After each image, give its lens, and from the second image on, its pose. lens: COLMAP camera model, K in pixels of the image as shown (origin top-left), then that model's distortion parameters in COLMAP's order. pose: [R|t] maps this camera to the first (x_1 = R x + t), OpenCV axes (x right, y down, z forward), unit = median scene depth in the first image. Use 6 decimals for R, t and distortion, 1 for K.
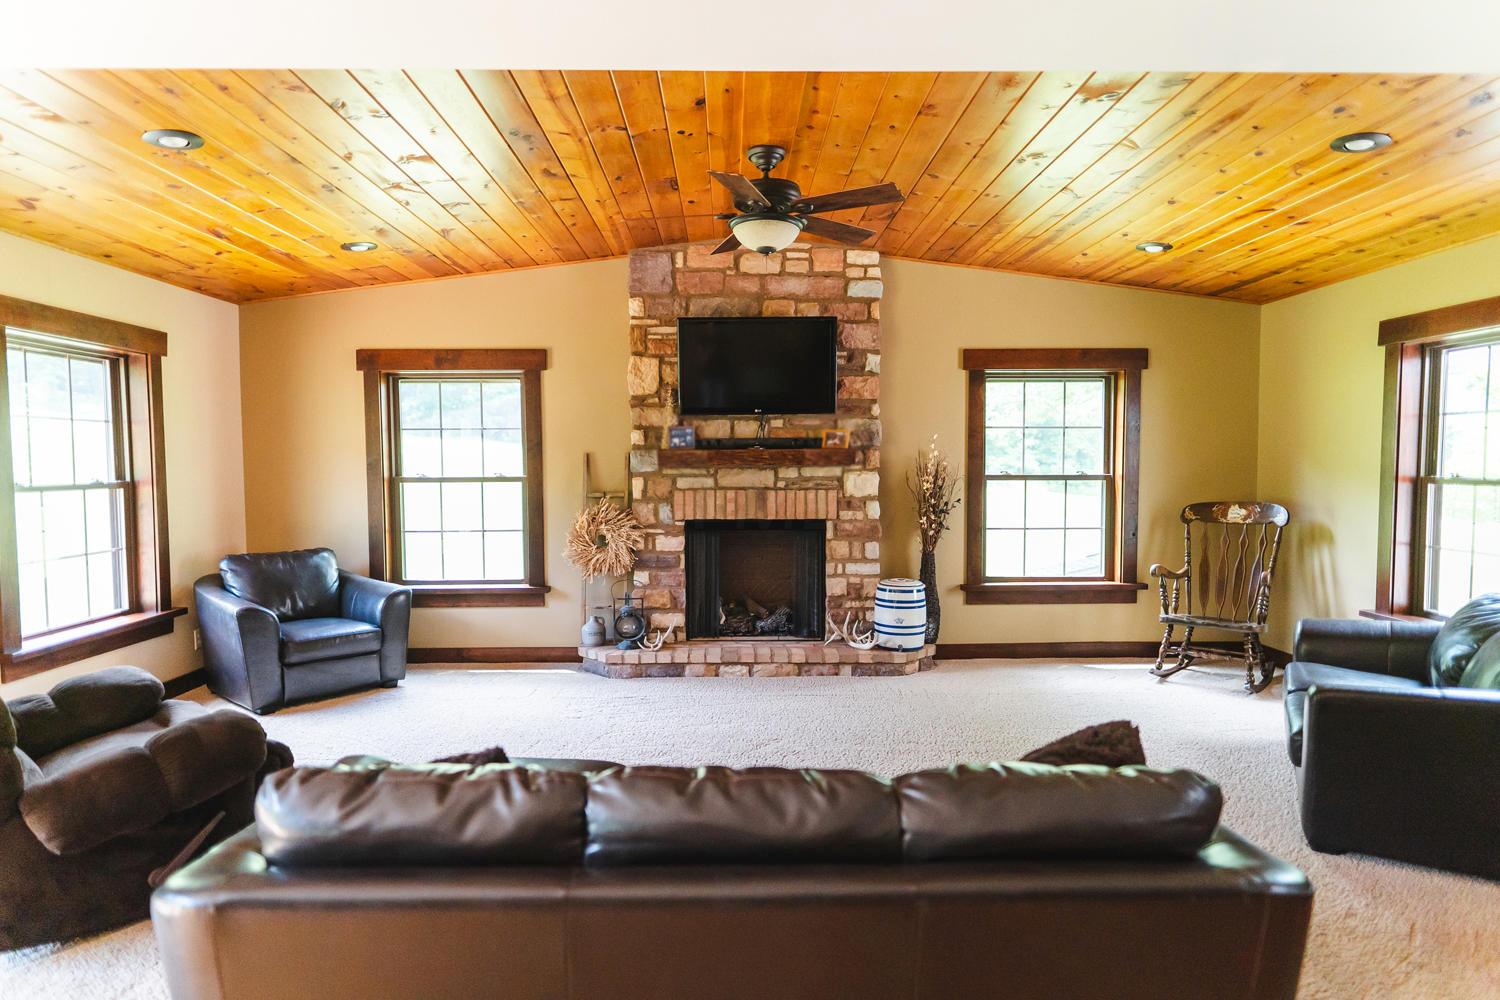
lens RADIAL K [[868.4, 0, 744.7], [0, 868.4, 506.3], [0, 0, 1]] dist [0.001607, -0.000885]
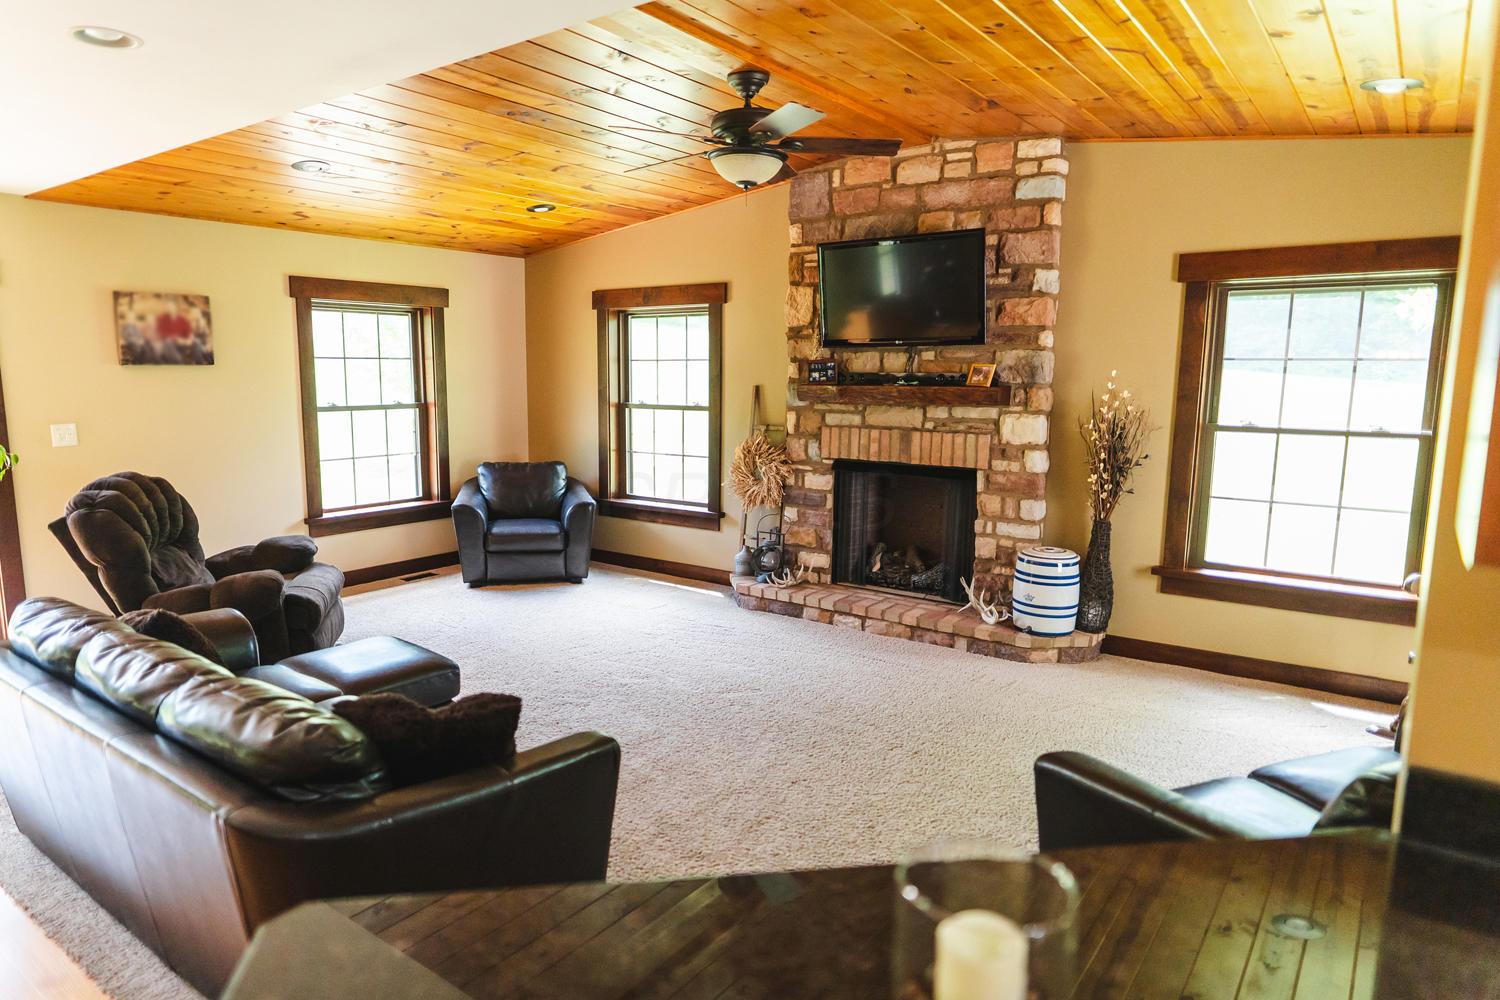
lens RADIAL K [[932.5, 0, 689.1], [0, 932.5, 503.6], [0, 0, 1]] dist [-0.004560, -0.001416]
pose [[0.776711, 0.098035, -0.622181, 0.451102], [-0.040897, 0.993578, 0.105501, -0.036260], [0.628528, -0.056498, 0.775732, 0.106413]]
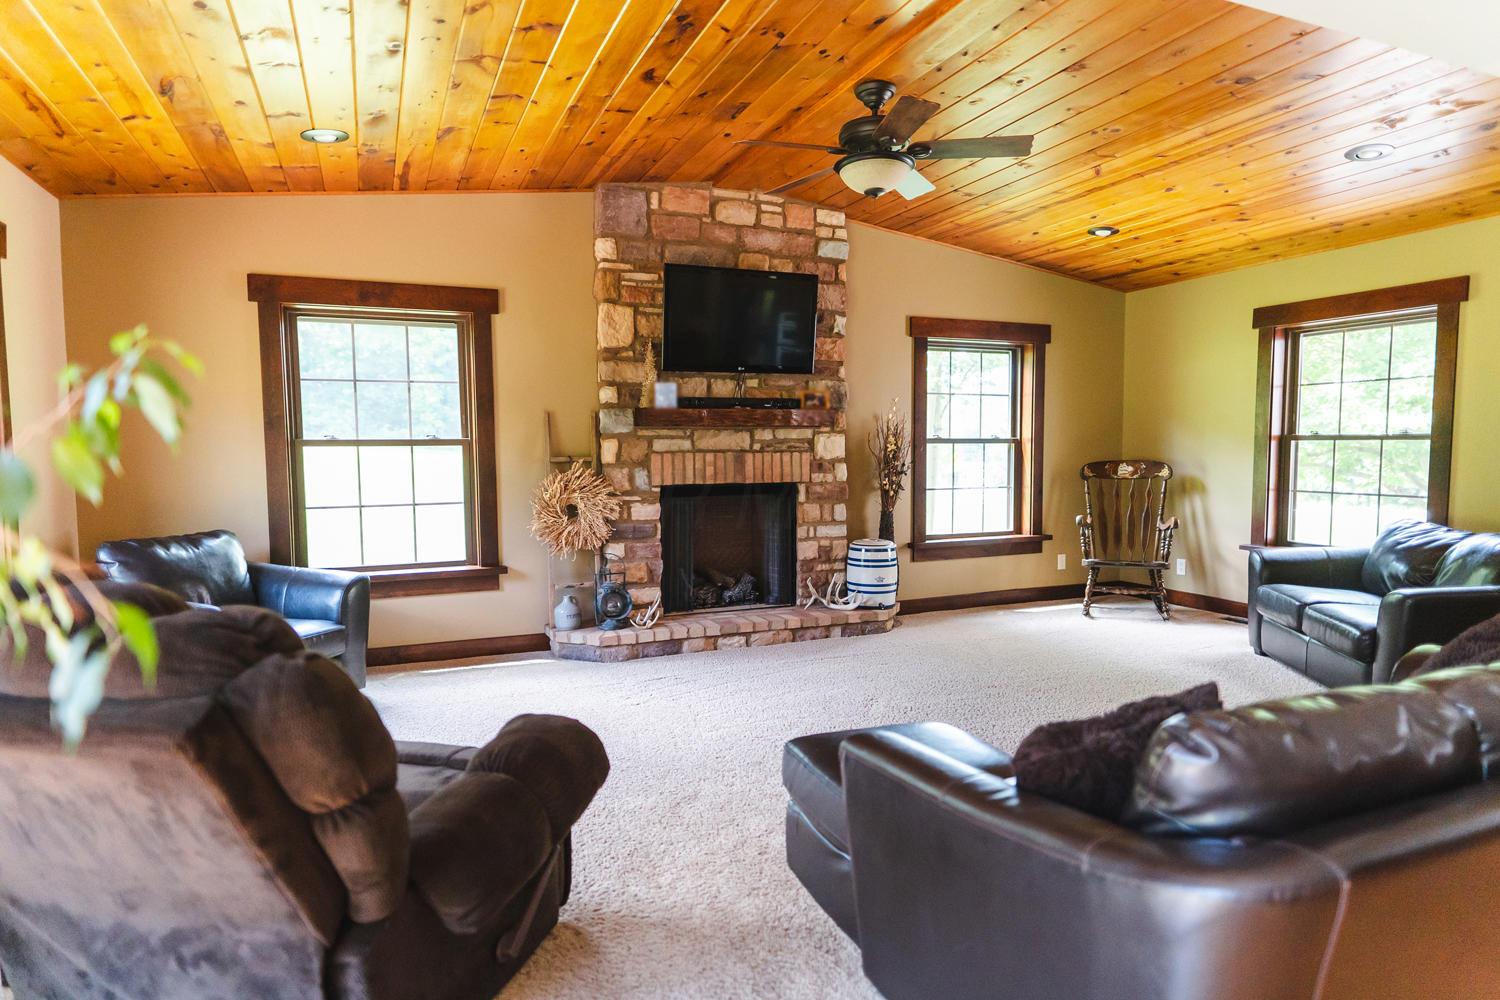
lens RADIAL K [[866.6, 0, 749.8], [0, 866.6, 506.5], [0, 0, 1]] dist [0.000612, -0.001792]
pose [[0.924112, -0.028558, 0.381054, -0.334401], [0.022064, 0.999527, 0.021402, 0.020319], [-0.381485, -0.011370, 0.924305, 0.114056]]
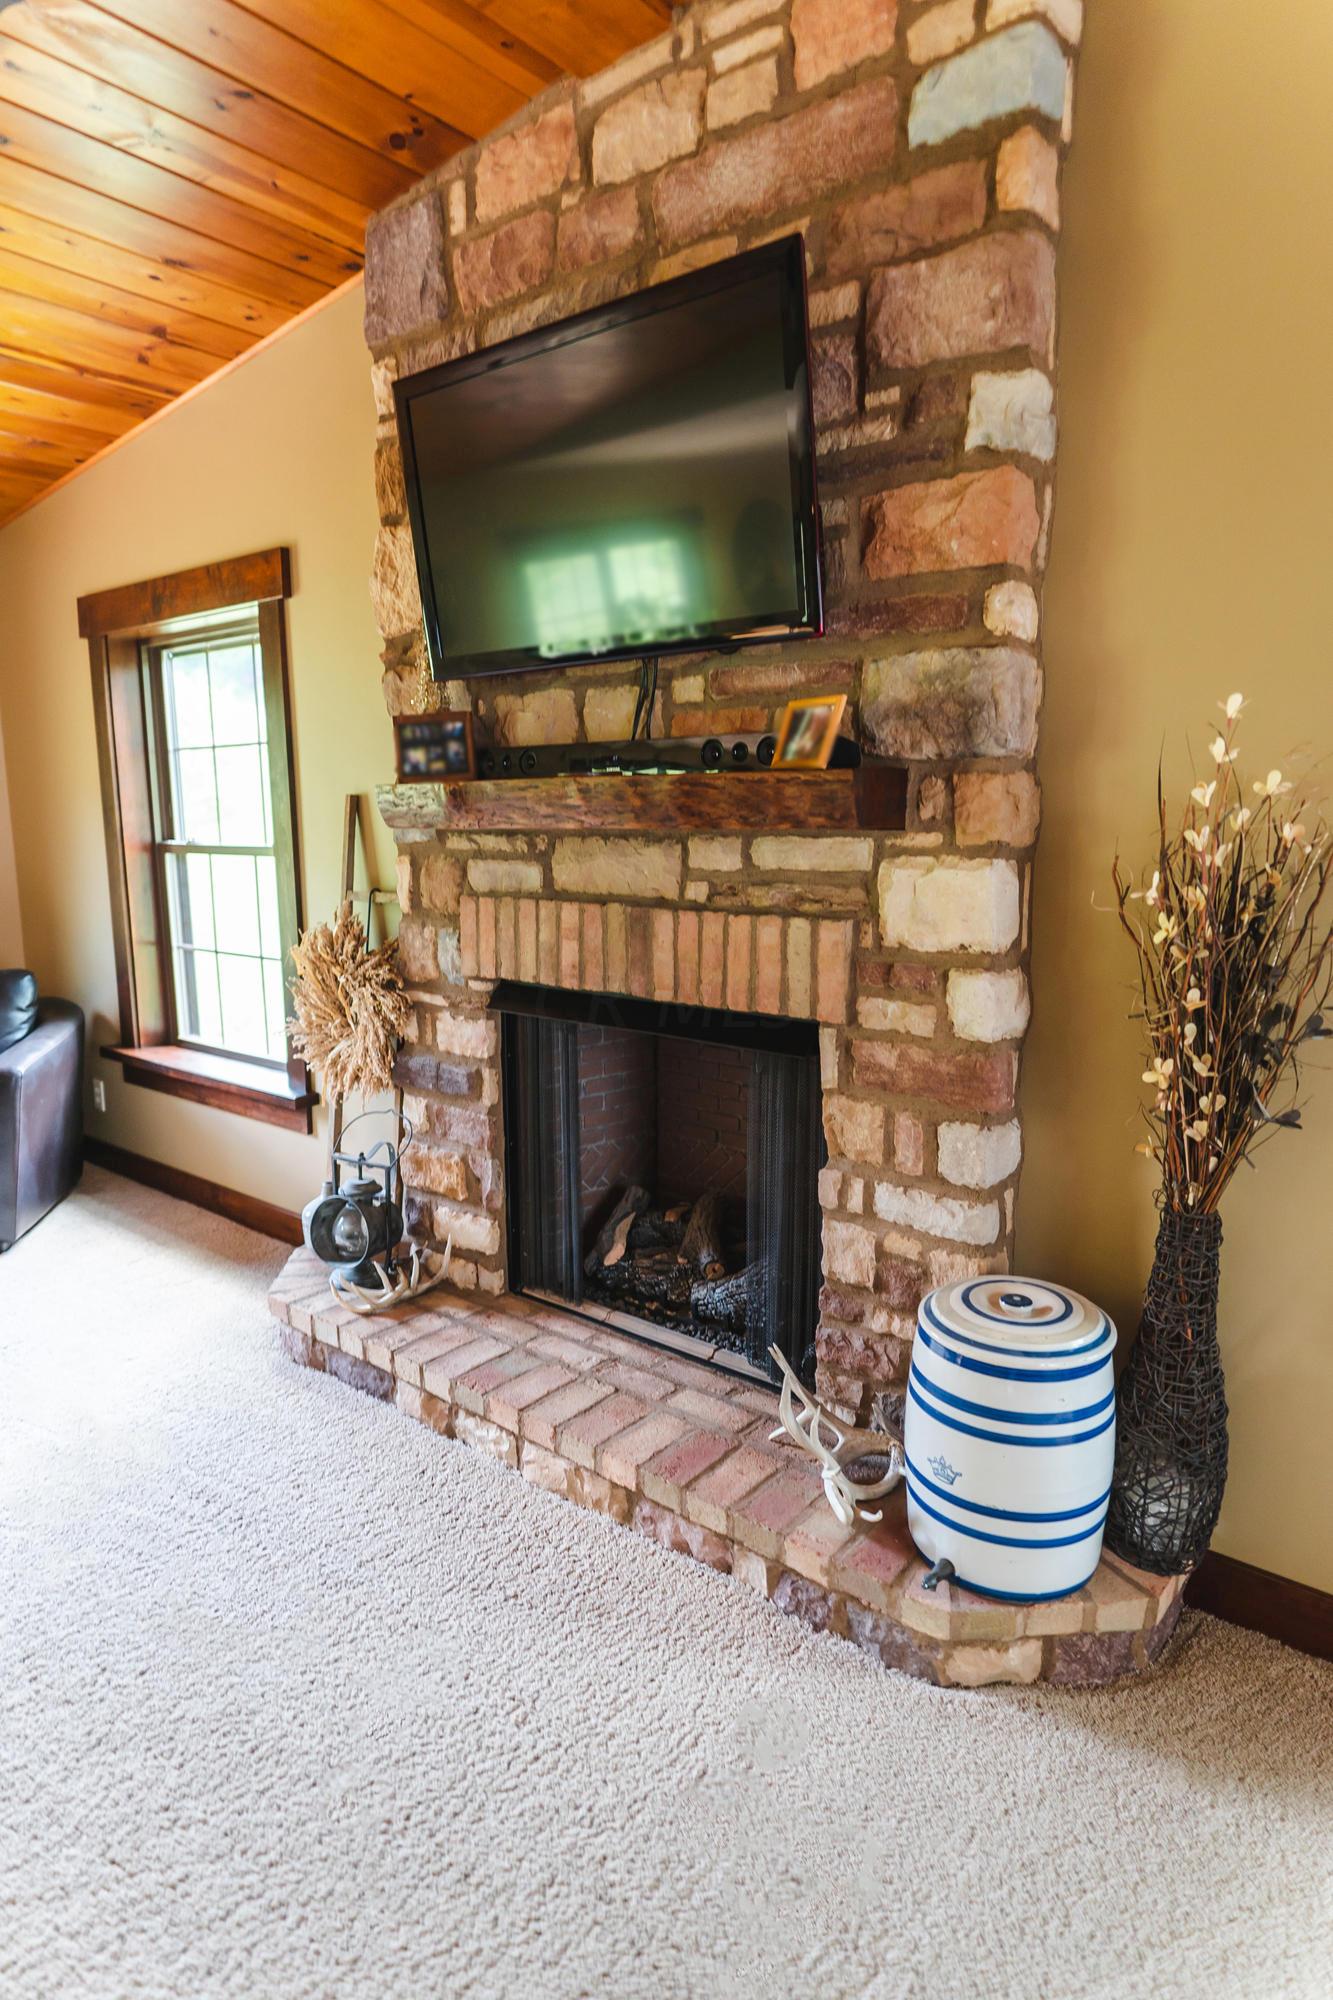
lens RADIAL K [[1155.4, 0, 674.8], [0, 1155.4, 1000.4], [0, 0, 1]] dist [0.000612, -0.001792]
pose [[0.768772, 0.105601, -0.630744, 0.299733], [-0.033249, 0.991539, 0.125482, -0.038342], [0.638658, -0.075495, 0.765778, 0.679377]]
